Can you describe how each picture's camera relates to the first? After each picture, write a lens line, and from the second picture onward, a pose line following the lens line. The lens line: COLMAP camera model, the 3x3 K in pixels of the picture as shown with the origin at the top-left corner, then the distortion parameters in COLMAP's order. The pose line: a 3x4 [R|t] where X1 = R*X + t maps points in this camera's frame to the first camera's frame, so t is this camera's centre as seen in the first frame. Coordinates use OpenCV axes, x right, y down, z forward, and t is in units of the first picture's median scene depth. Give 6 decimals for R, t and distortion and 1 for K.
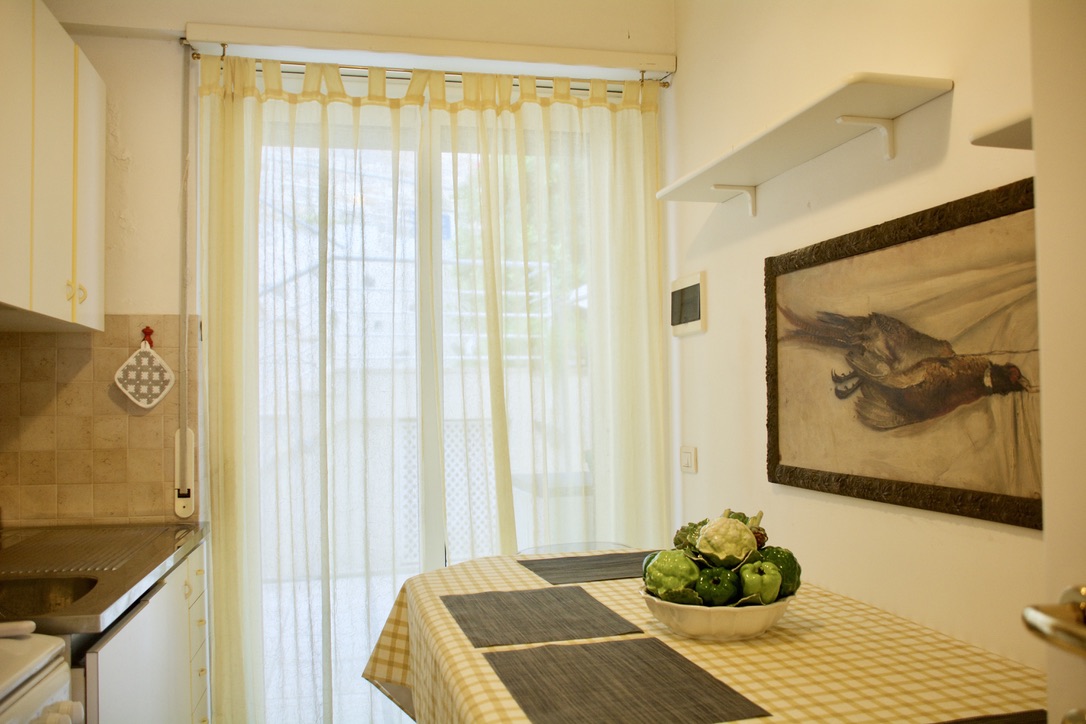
lens RADIAL K [[881.5, 0, 531.0], [0, 881.5, 377.5], [0, 0, 1]] dist [-0.119201, 0.118603]
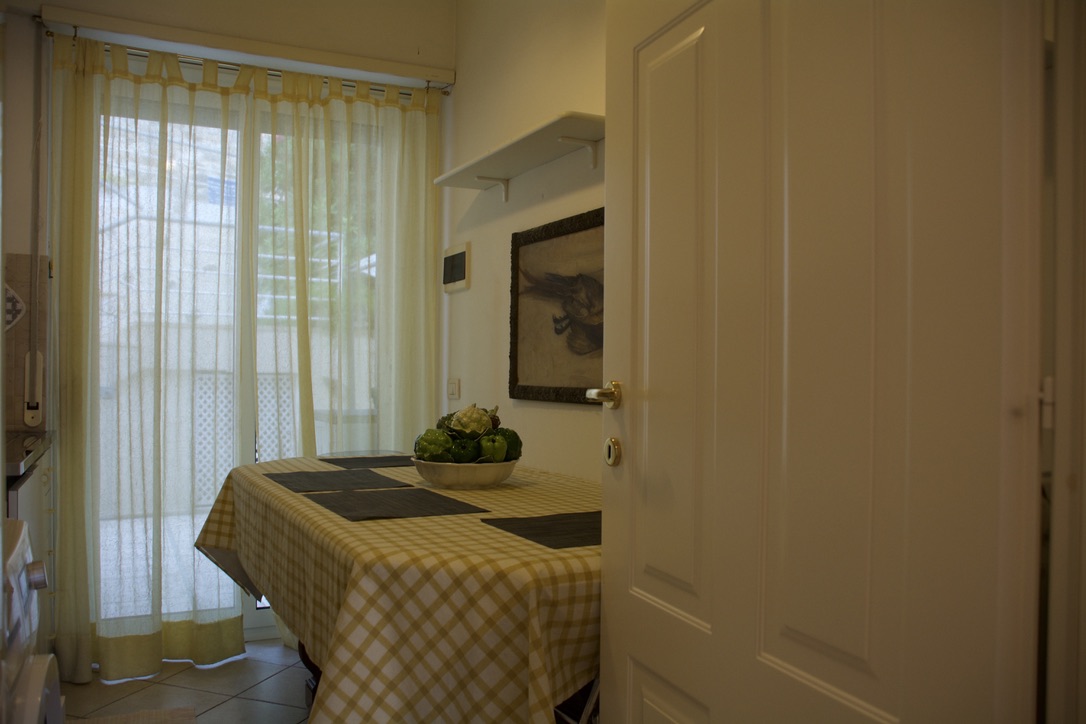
lens RADIAL K [[881.5, 0, 531.0], [0, 881.5, 377.5], [0, 0, 1]] dist [-0.119201, 0.118603]
pose [[0.969671, 0.022224, 0.243400, -0.027027], [-0.027804, 0.999423, 0.019513, 0.053061], [-0.242826, -0.025689, 0.969730, -0.300011]]
